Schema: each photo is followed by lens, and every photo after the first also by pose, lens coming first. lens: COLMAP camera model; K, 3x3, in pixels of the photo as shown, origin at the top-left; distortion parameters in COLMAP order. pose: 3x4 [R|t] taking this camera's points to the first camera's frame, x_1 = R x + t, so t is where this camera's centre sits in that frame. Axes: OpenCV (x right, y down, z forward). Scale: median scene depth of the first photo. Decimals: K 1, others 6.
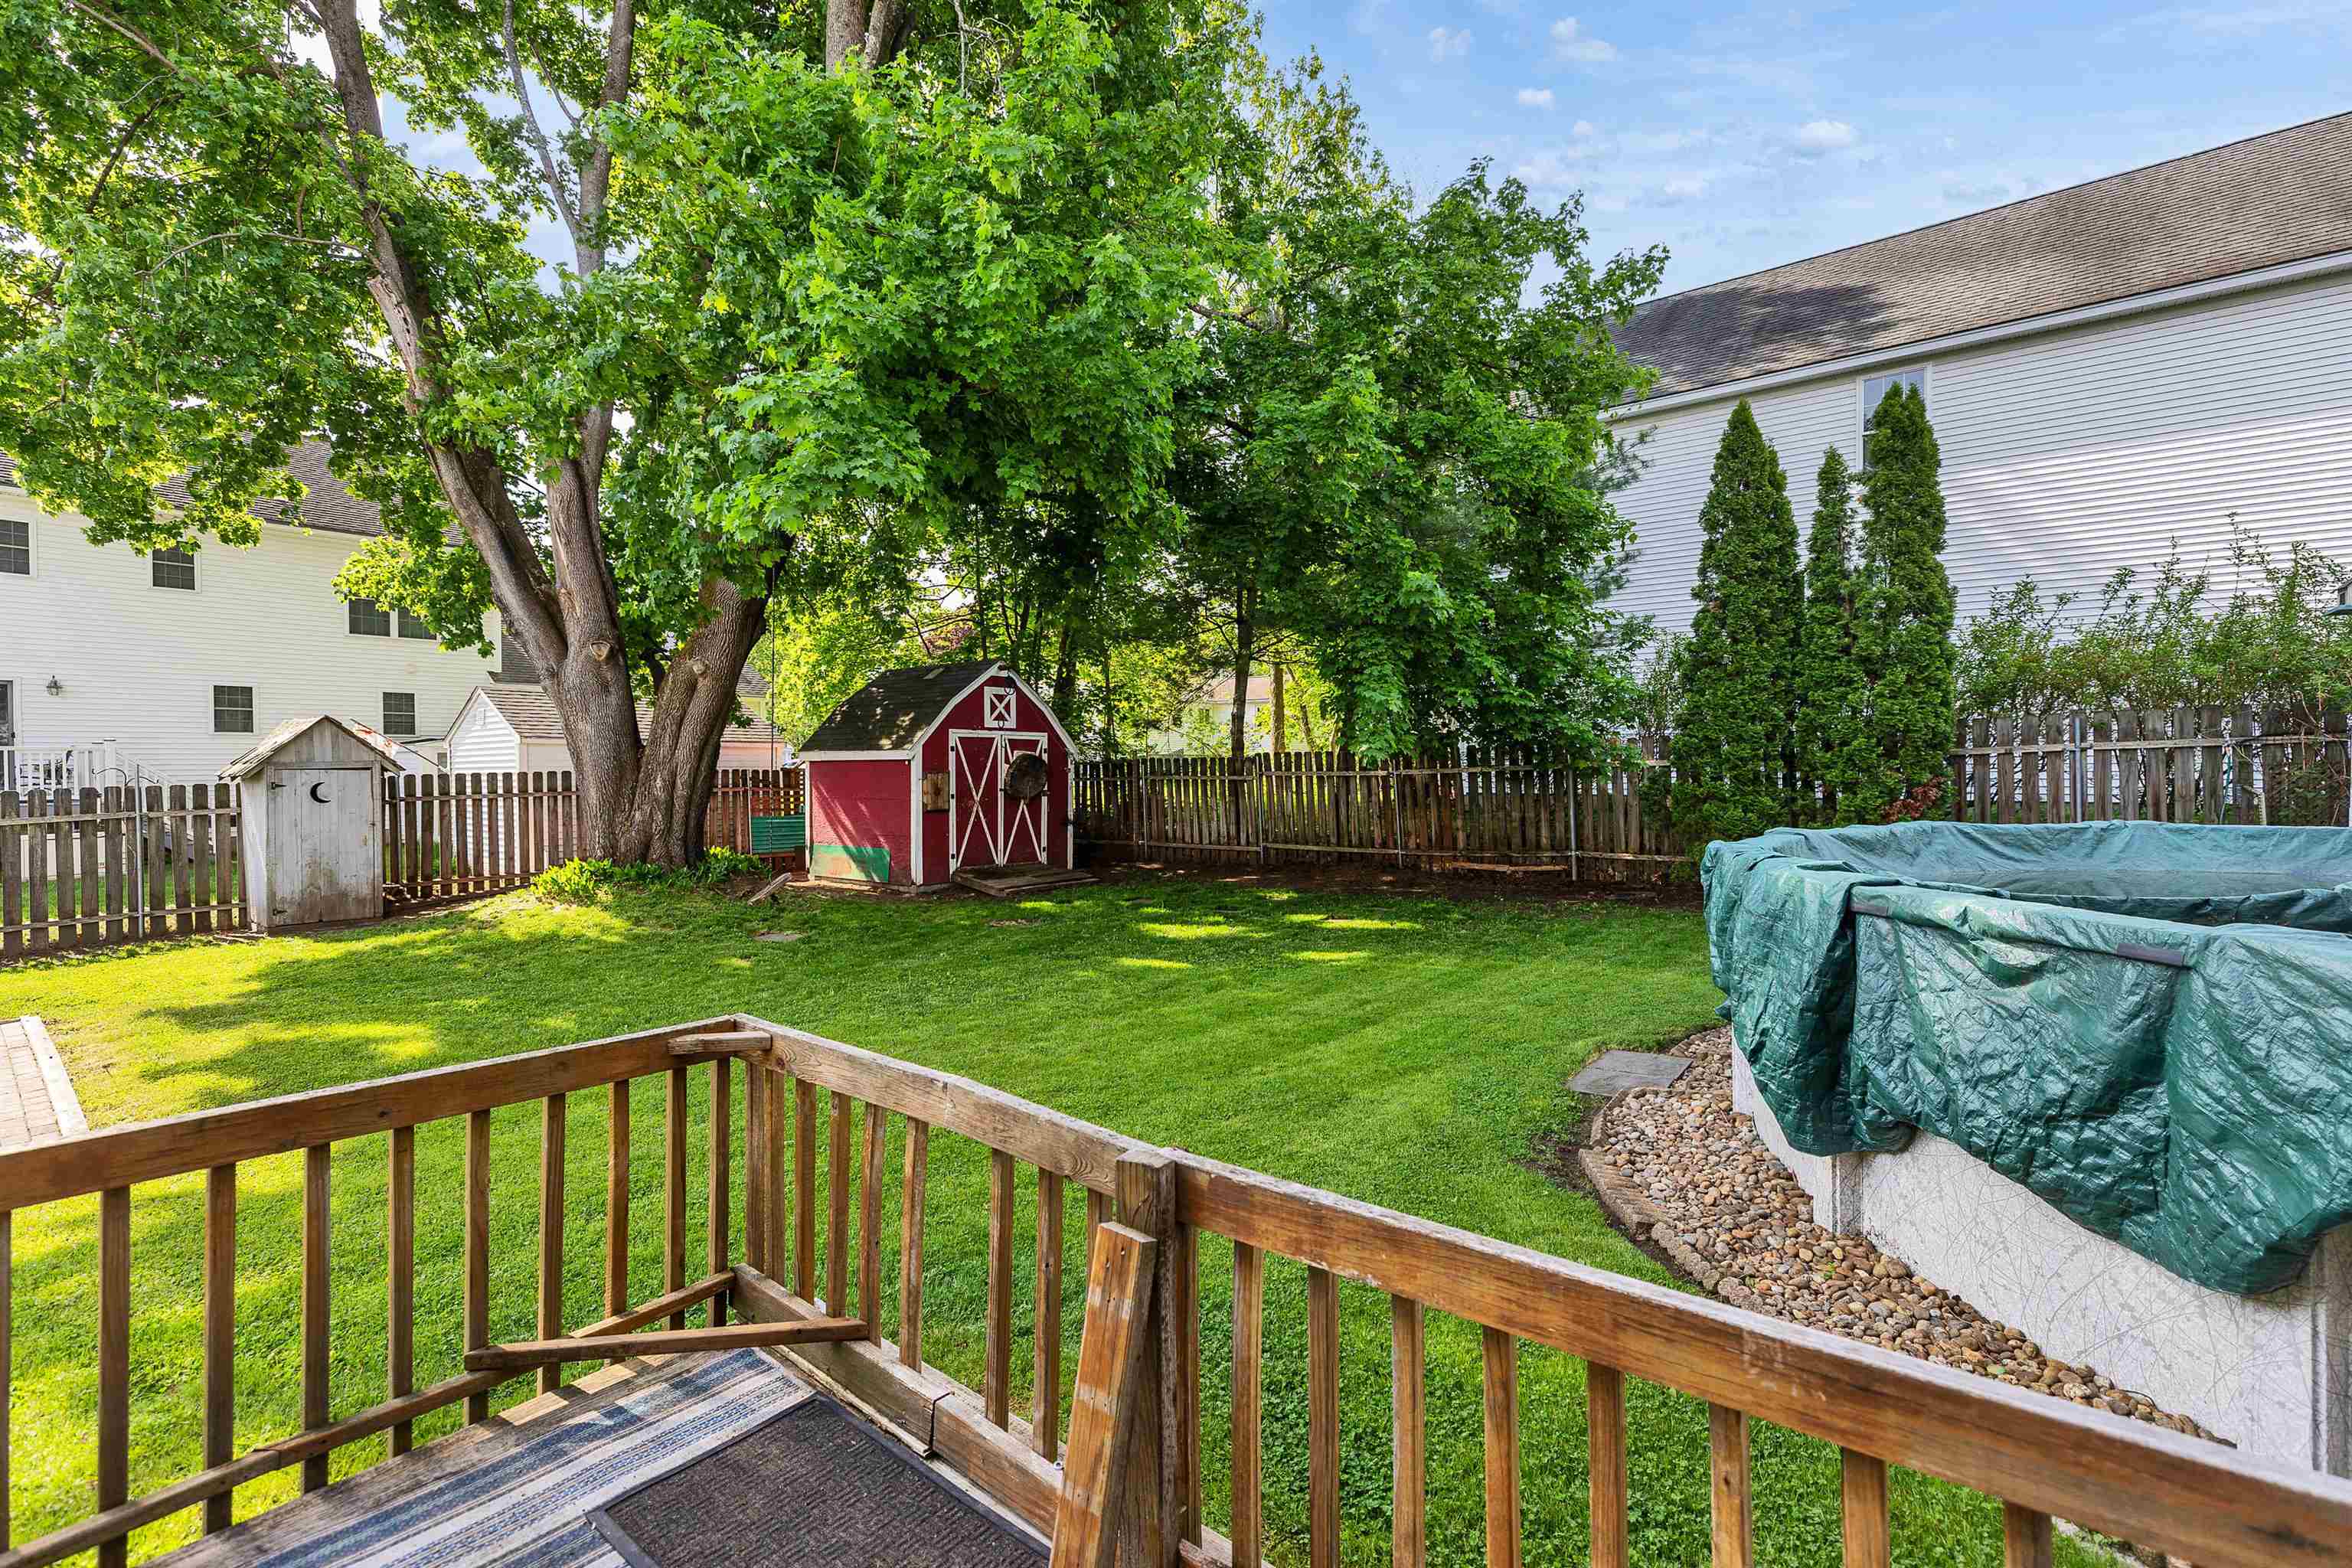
lens RADIAL K [[1055.2, 0, 1176.0], [0, 1055.2, 784.0], [0, 0, 1]] dist [0.002055, 0.000085]
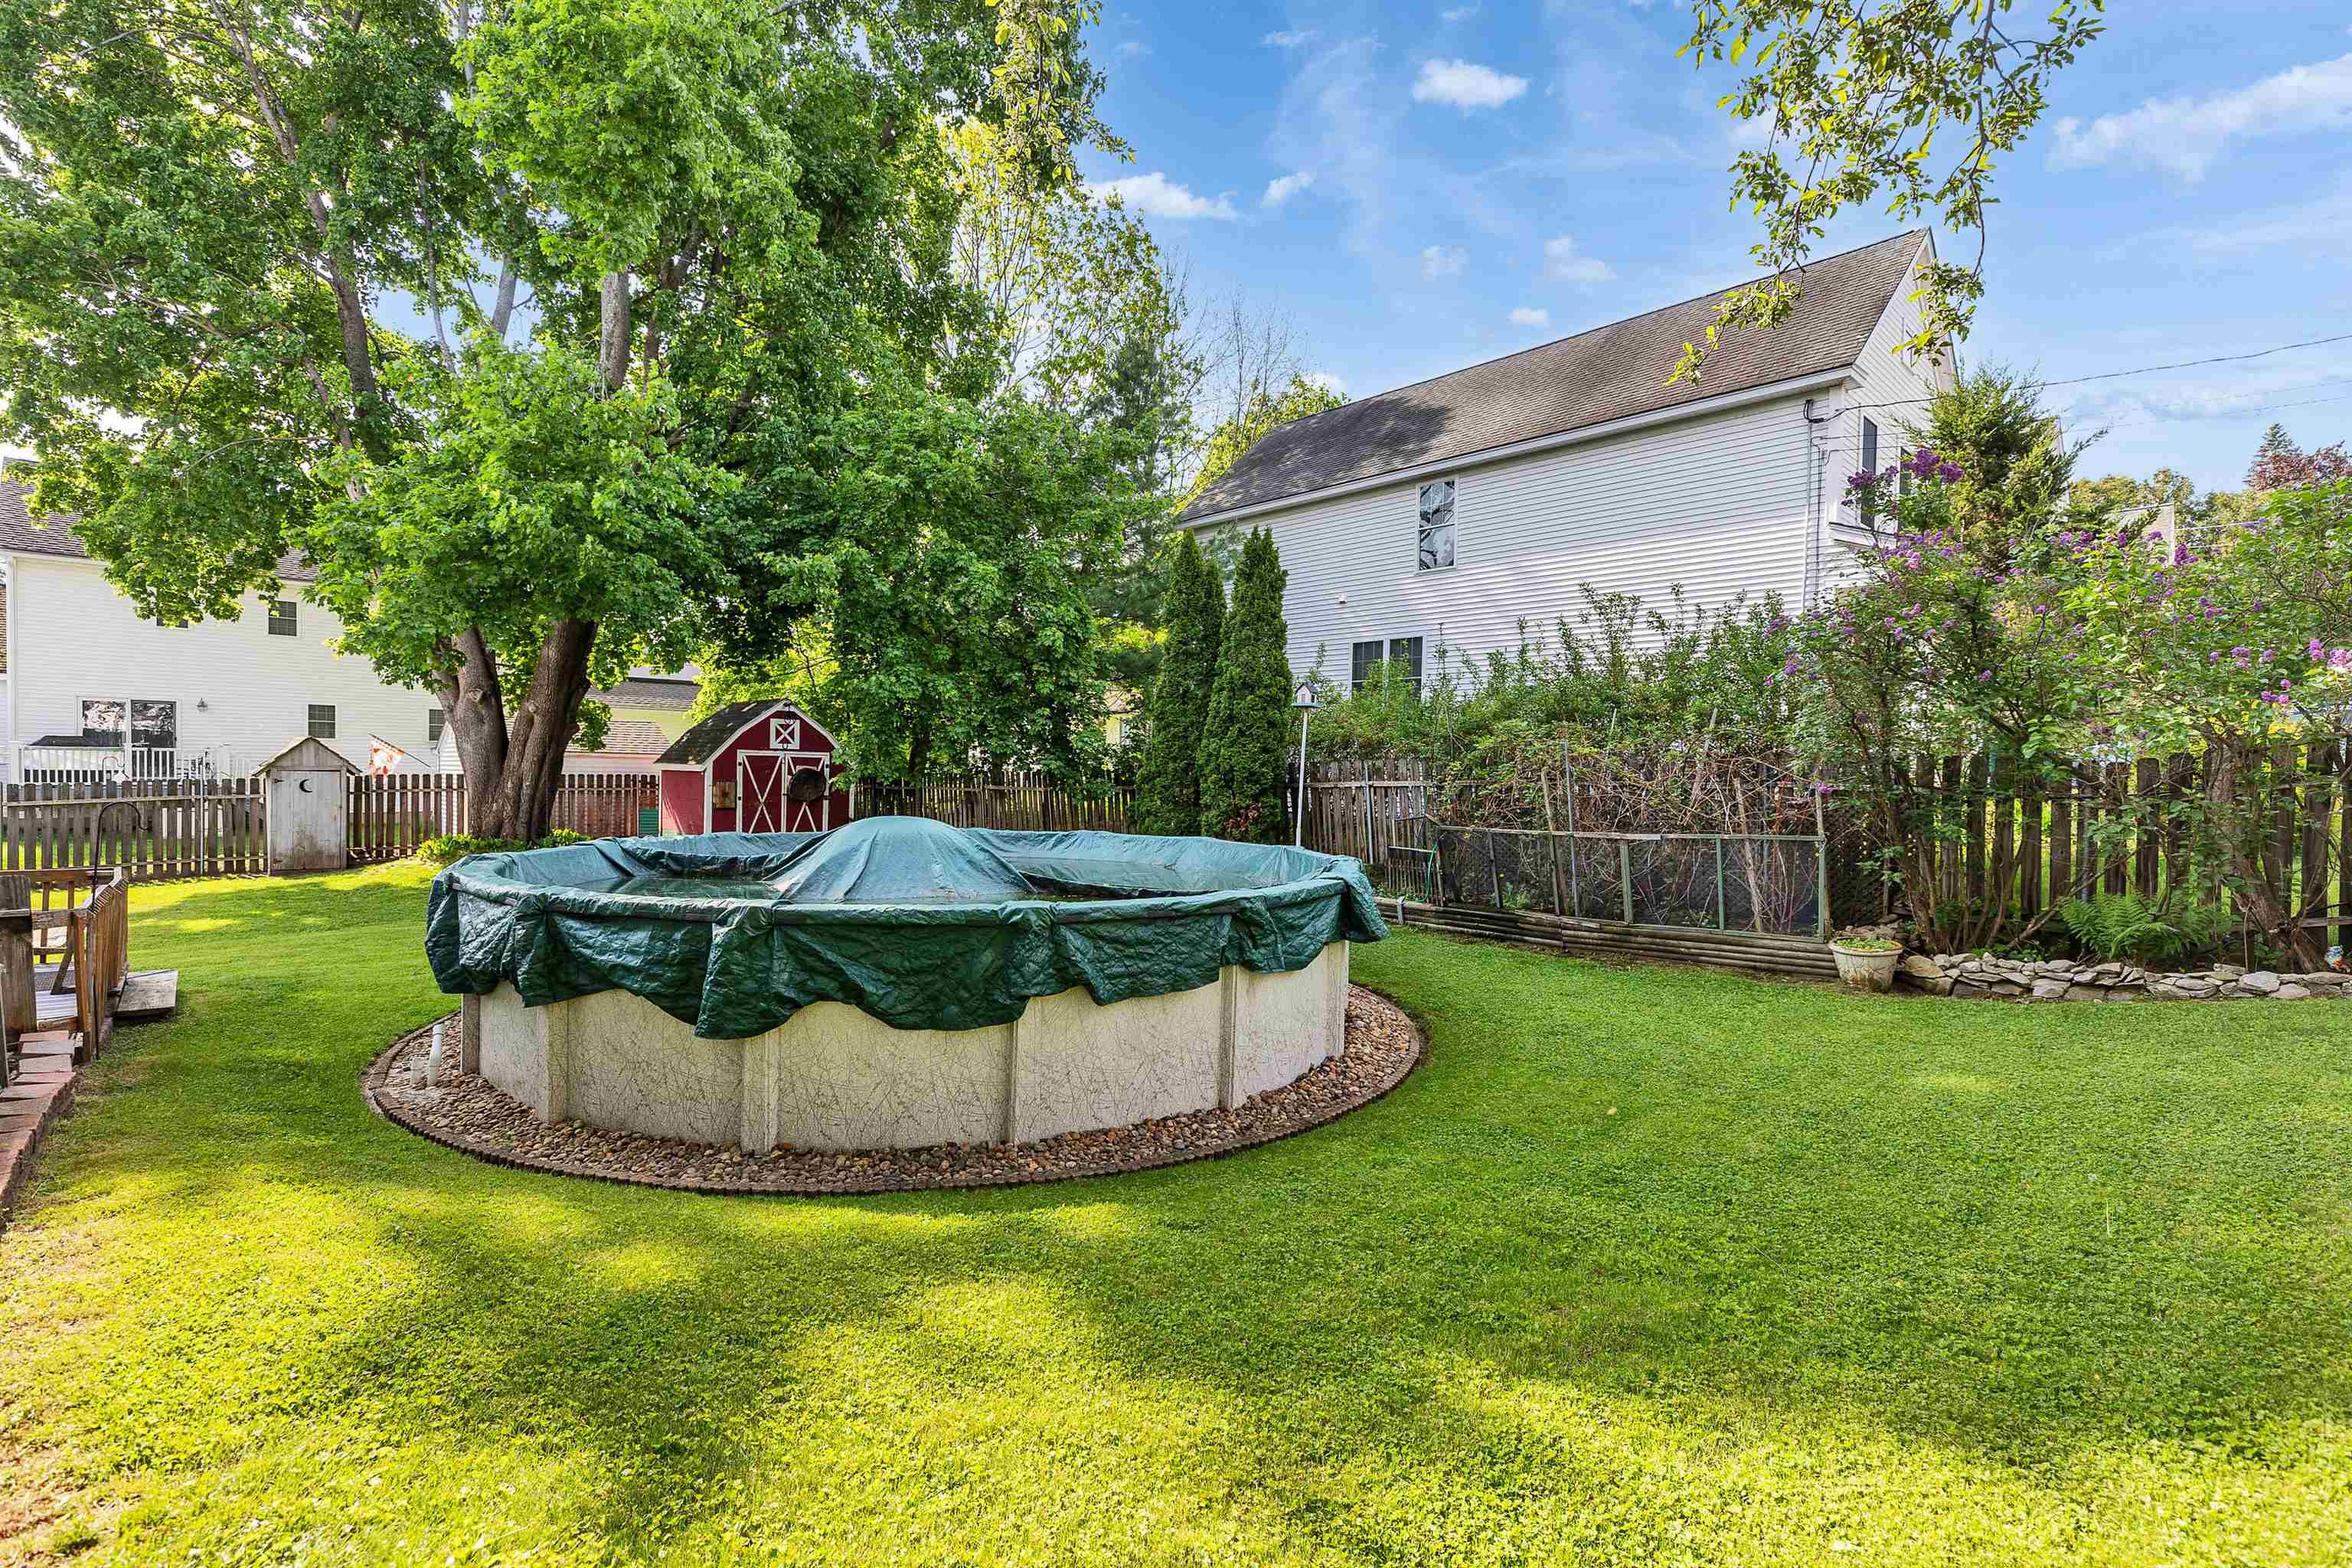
lens RADIAL K [[1075.7, 0, 1162.9], [0, 1075.7, 783.5], [0, 0, 1]] dist [0.003650, -0.000244]
pose [[0.988450, 0.023772, -0.149671, 0.947695], [-0.024416, 0.999699, -0.002470, -0.031089], [0.149567, 0.006096, 0.988733, -0.533061]]
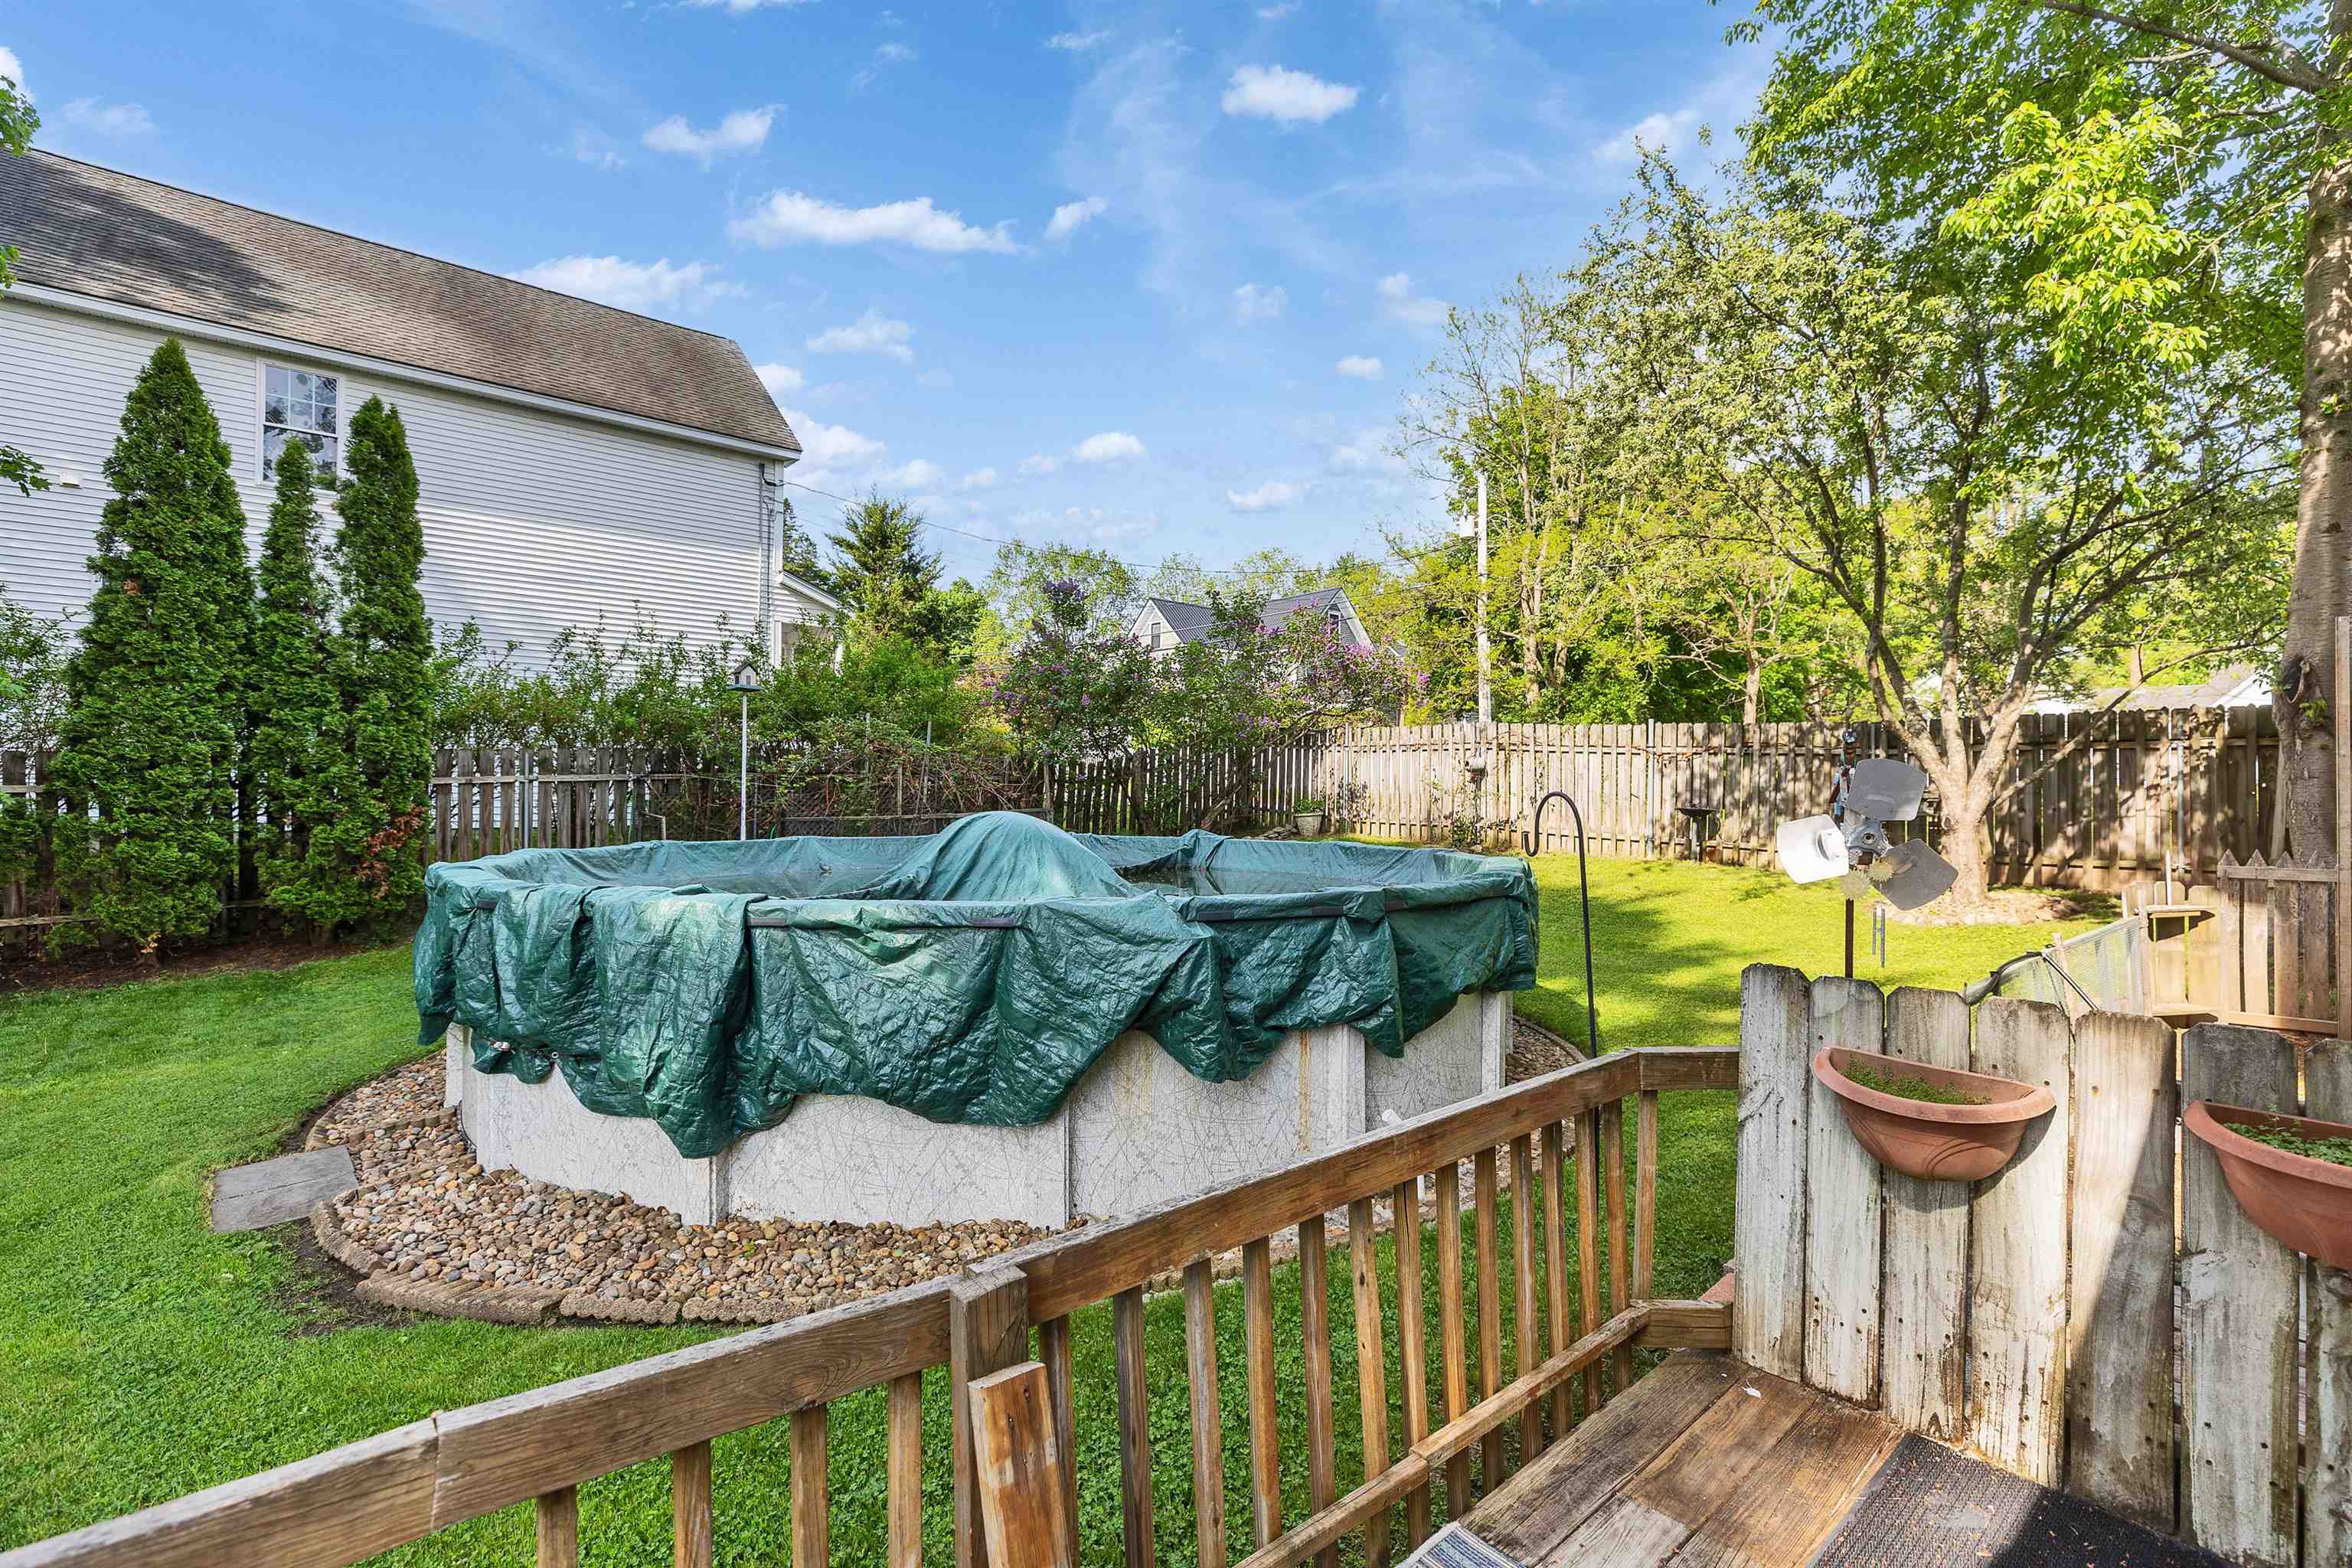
lens RADIAL K [[1075.7, 0, 1162.9], [0, 1075.7, 783.5], [0, 0, 1]] dist [0.003650, -0.000244]
pose [[0.165742, 0.014732, 0.986059, -0.161381], [0.010854, 0.999801, -0.016761, -0.003290], [-0.986109, 0.013481, 0.165549, 0.137694]]
